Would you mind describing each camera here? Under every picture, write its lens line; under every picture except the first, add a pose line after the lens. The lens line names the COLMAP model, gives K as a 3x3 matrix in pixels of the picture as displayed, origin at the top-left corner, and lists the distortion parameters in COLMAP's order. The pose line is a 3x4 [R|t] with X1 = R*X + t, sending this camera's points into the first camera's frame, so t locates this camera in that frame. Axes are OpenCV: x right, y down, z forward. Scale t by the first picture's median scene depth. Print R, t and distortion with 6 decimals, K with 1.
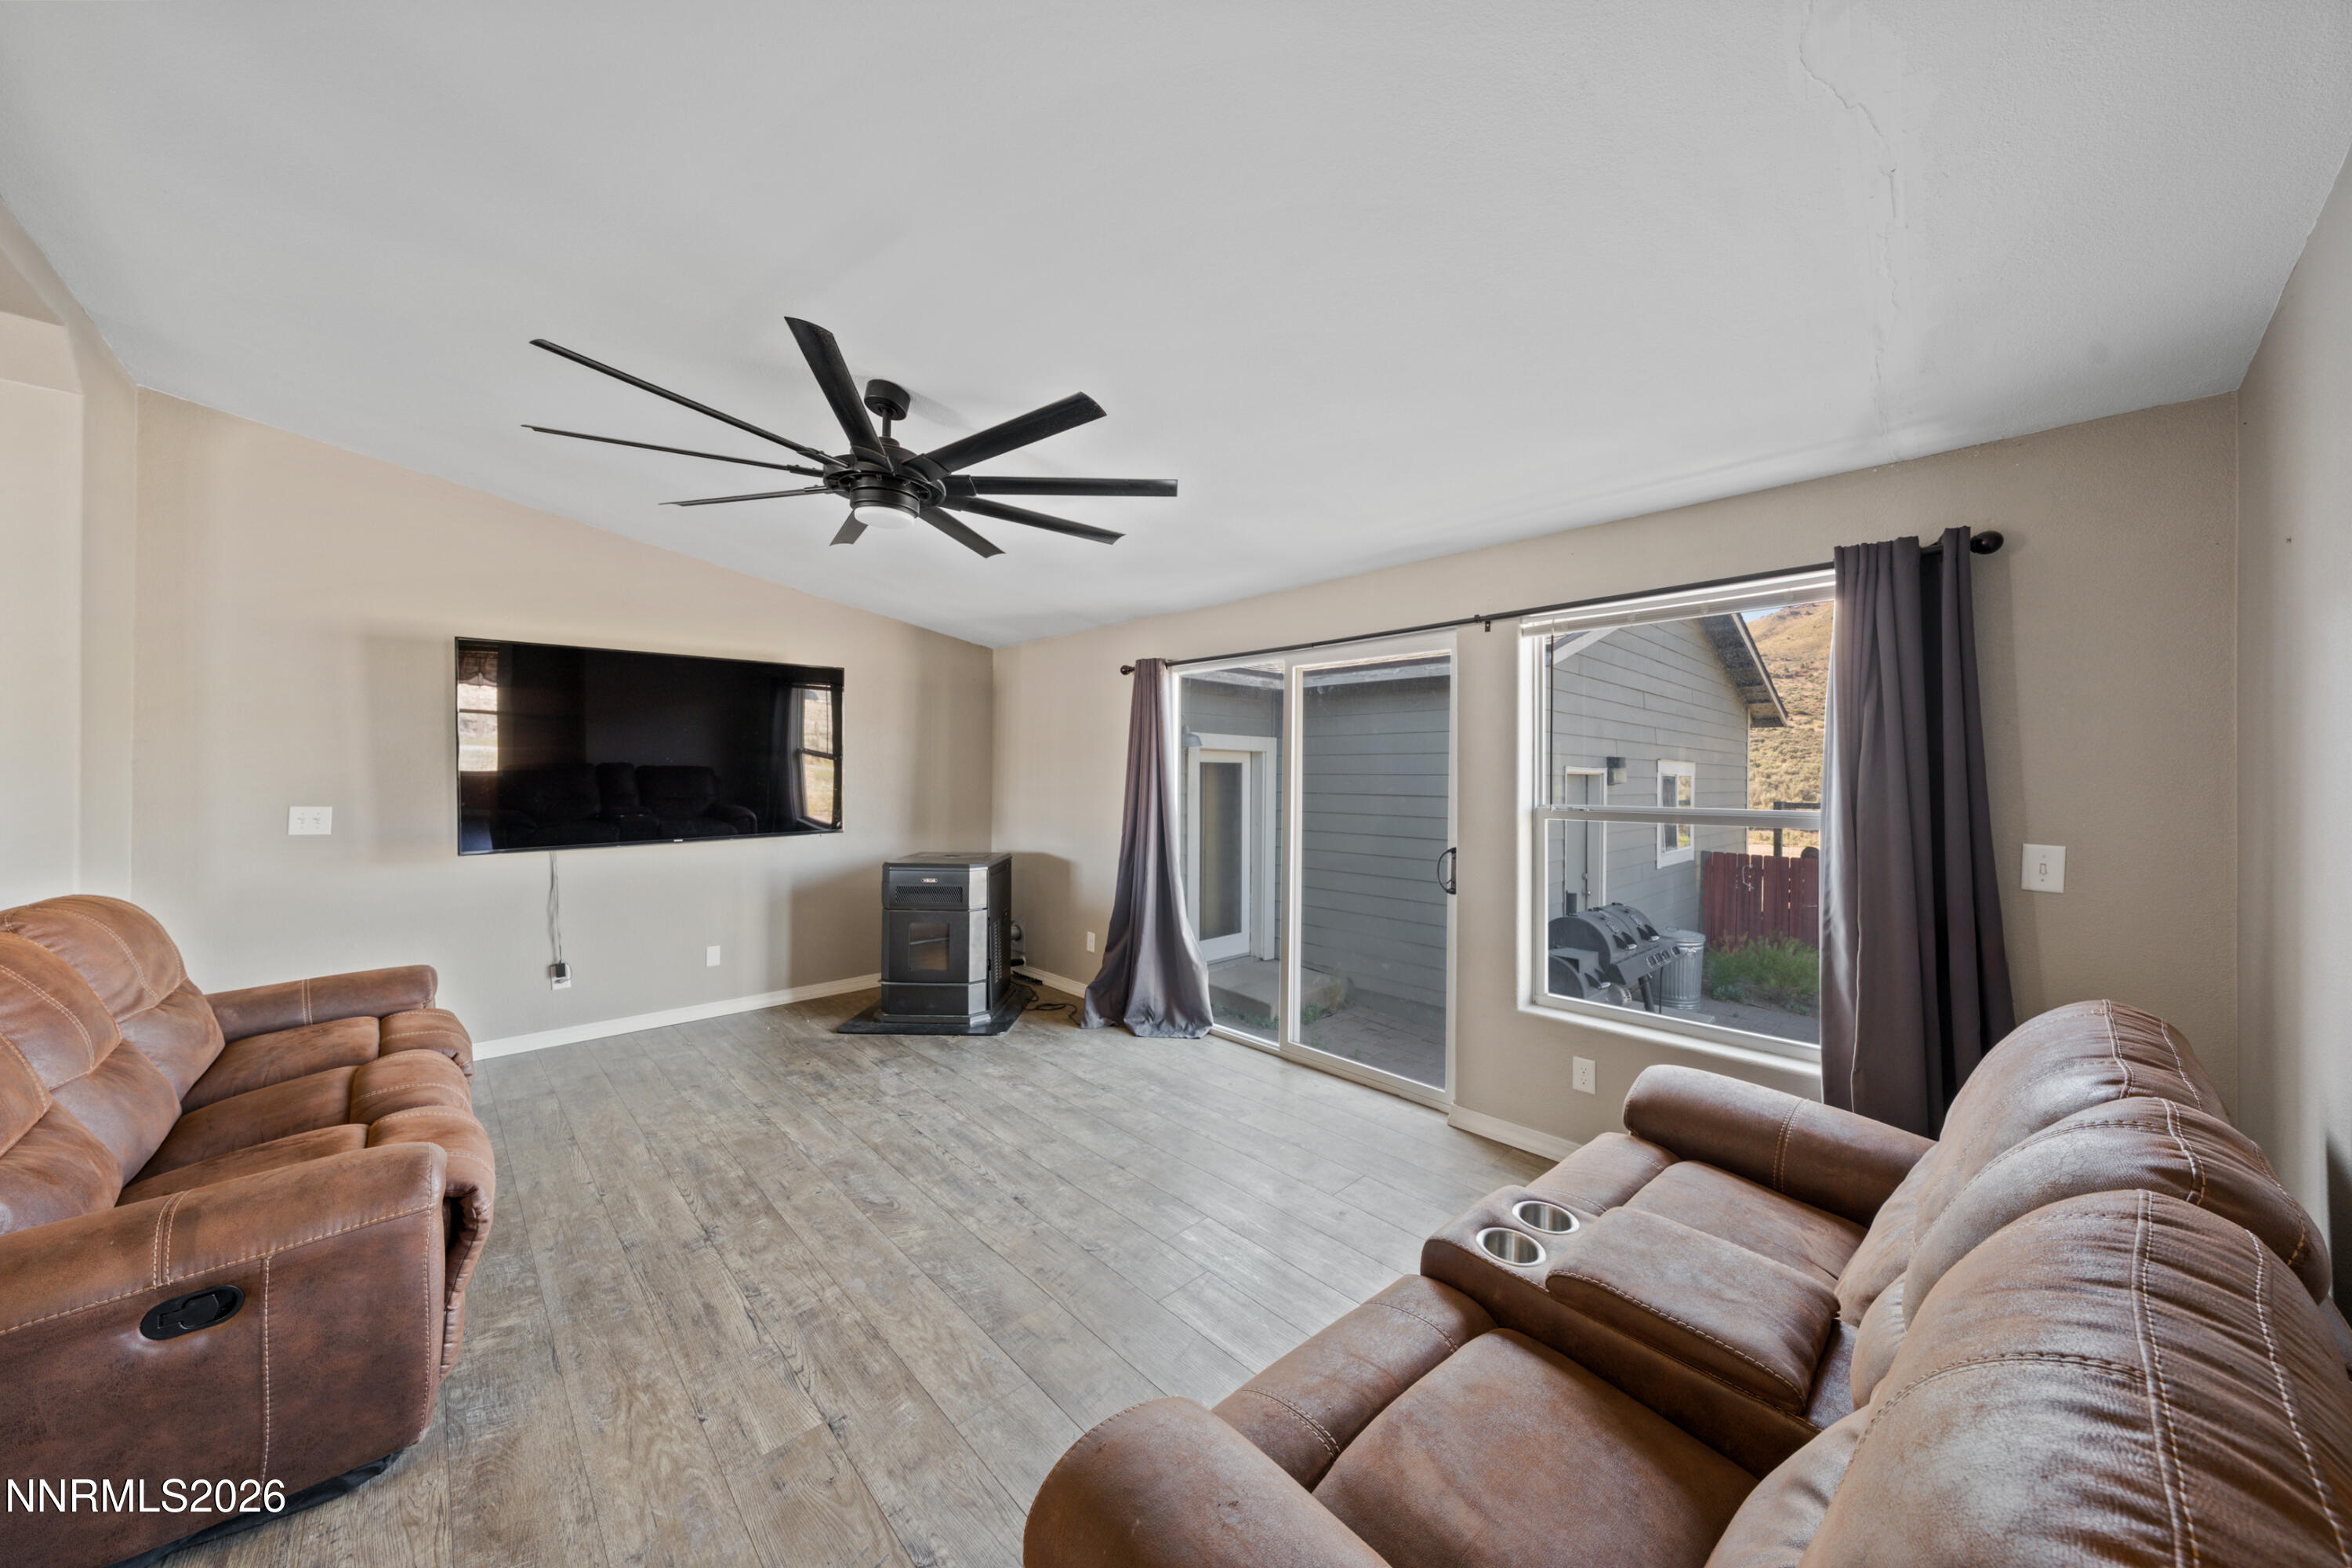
lens RADIAL K [[791.4, 0, 1165.7], [0, 791.4, 780.1], [0, 0, 1]] dist [0.000106, 0.000326]
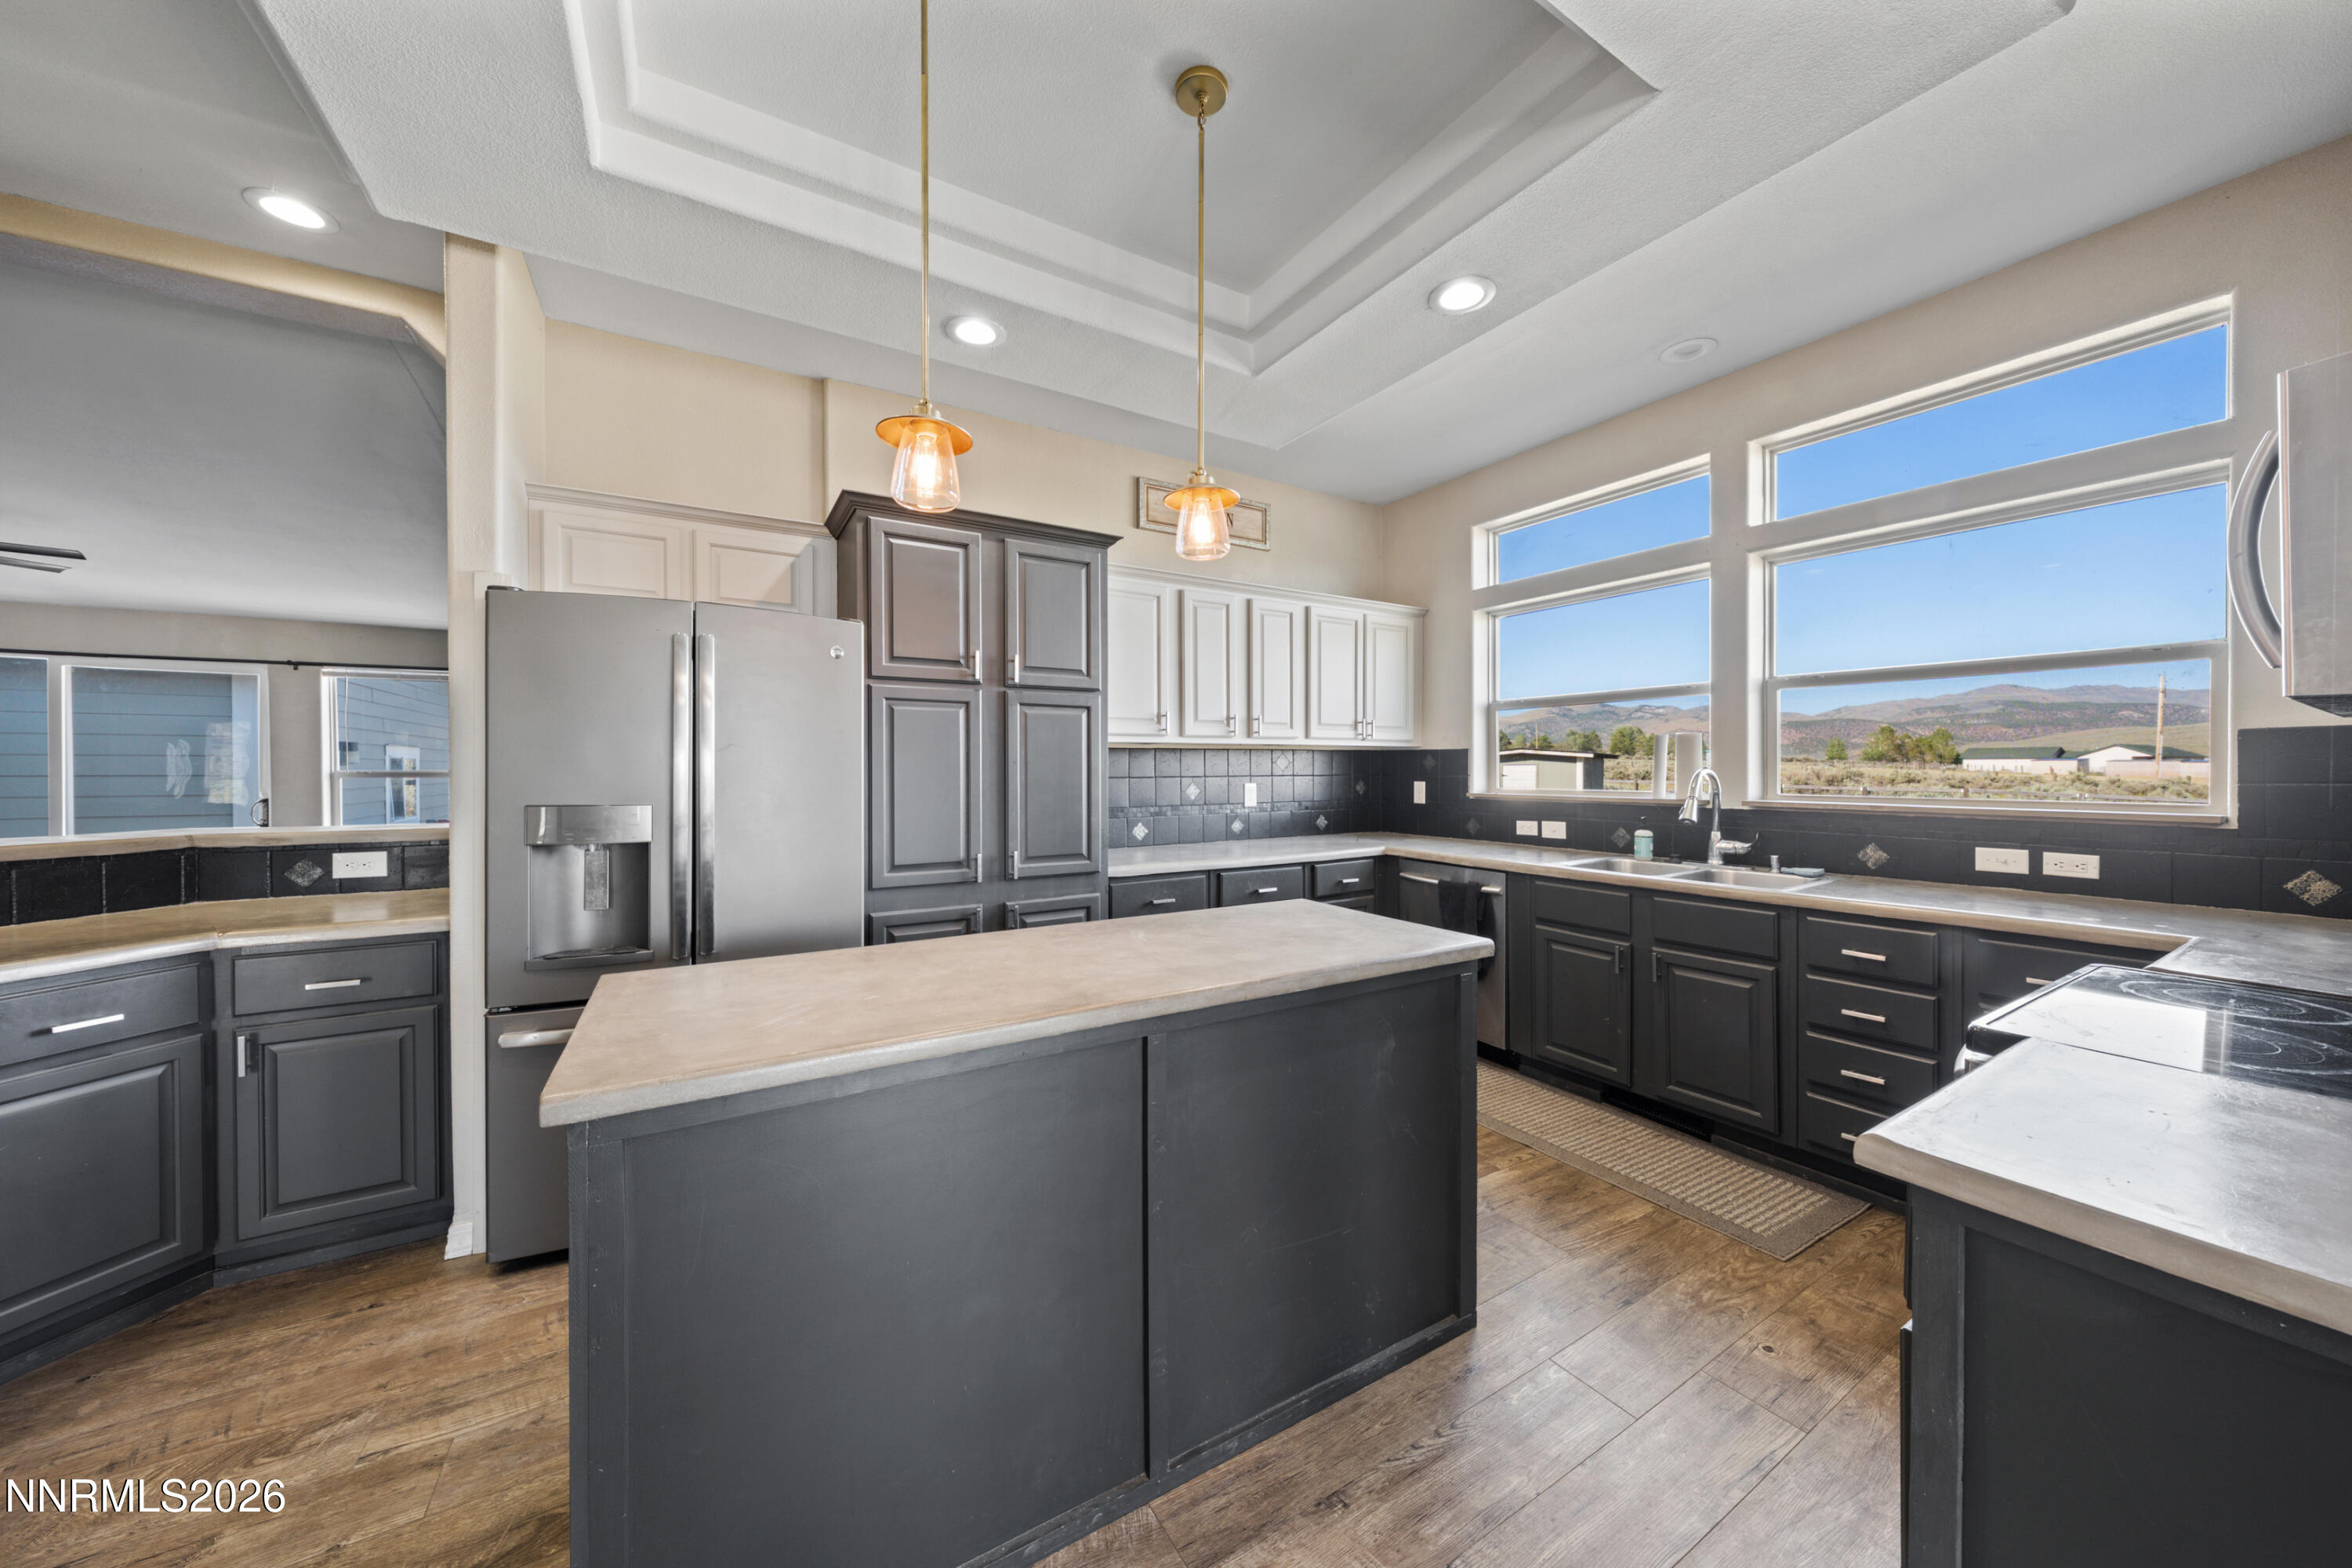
lens RADIAL K [[791.4, 0, 1173.5], [0, 791.4, 783.2], [0, 0, 1]] dist [0.000106, 0.000326]
pose [[0.209780, -0.019299, 0.977558, -0.886962], [-0.000498, 0.999803, 0.019845, 0.023070], [-0.977749, -0.004650, 0.209729, -1.235879]]
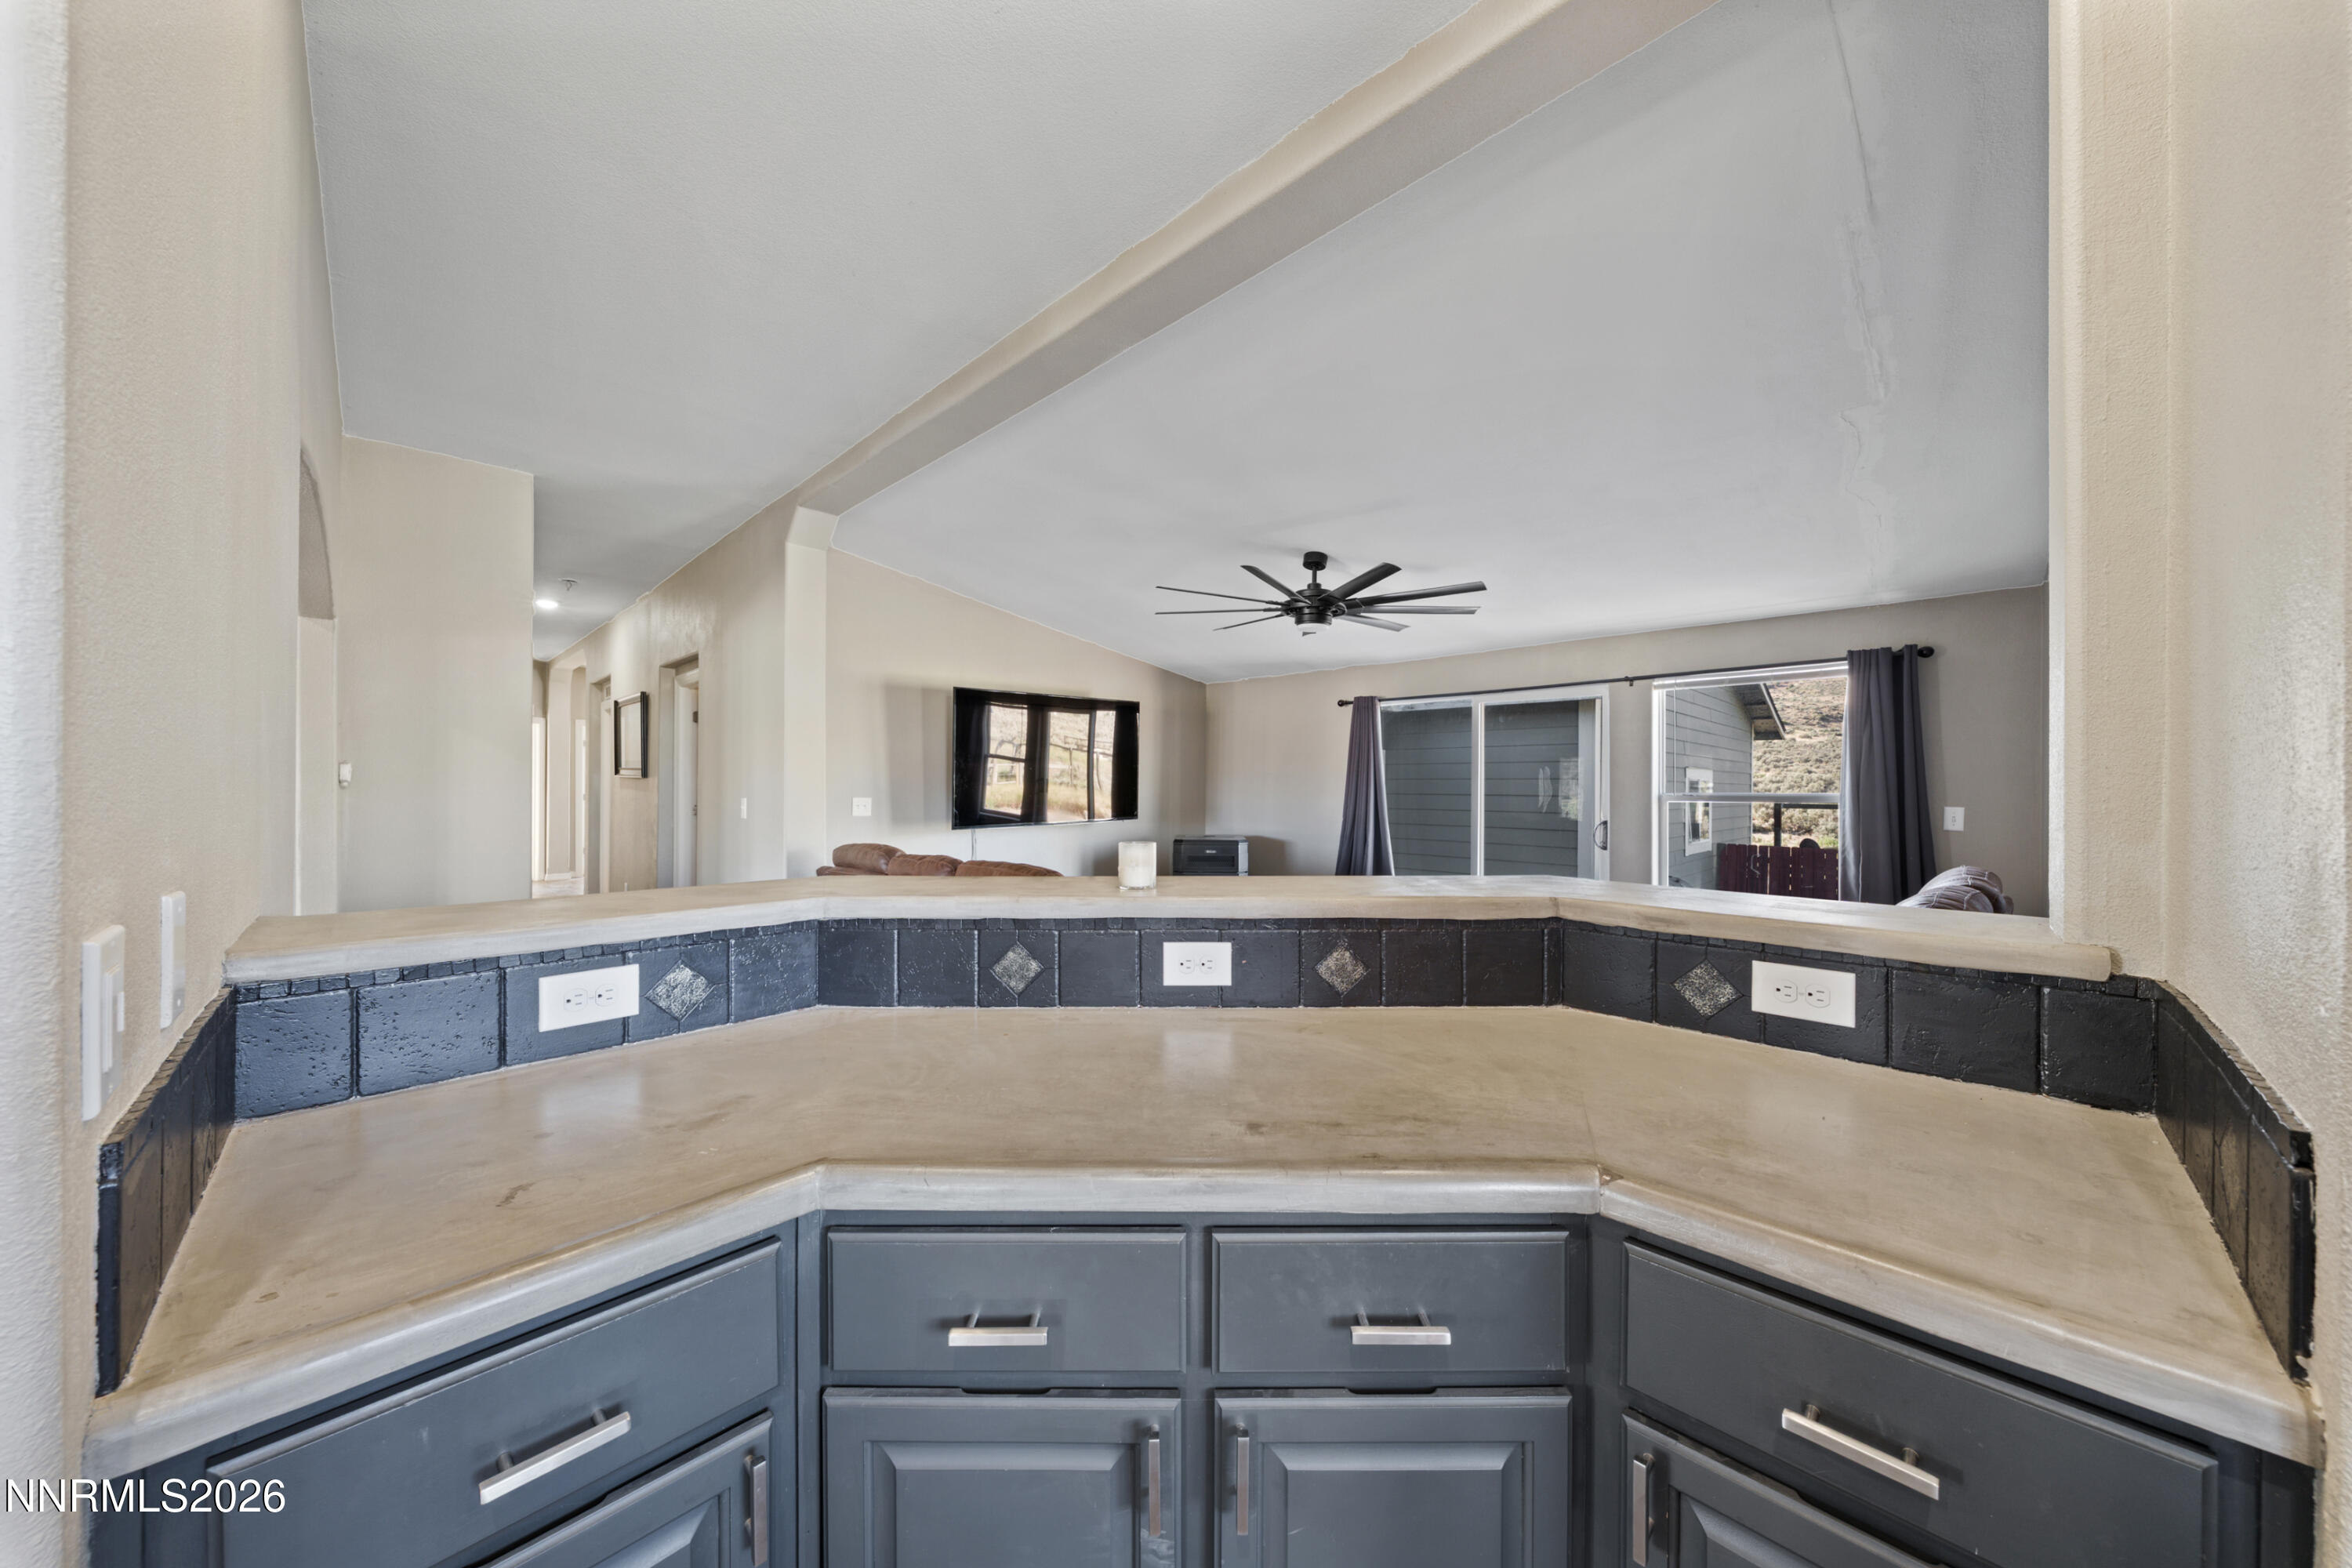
lens RADIAL K [[791.4, 0, 1170.1], [0, 791.4, 793.5], [0, 0, 1]] dist [0.000106, 0.000326]
pose [[0.999822, -0.002928, 0.018648, -0.576263], [0.002856, 0.999989, 0.003852, 0.023814], [-0.018659, -0.003798, 0.999819, -0.612865]]
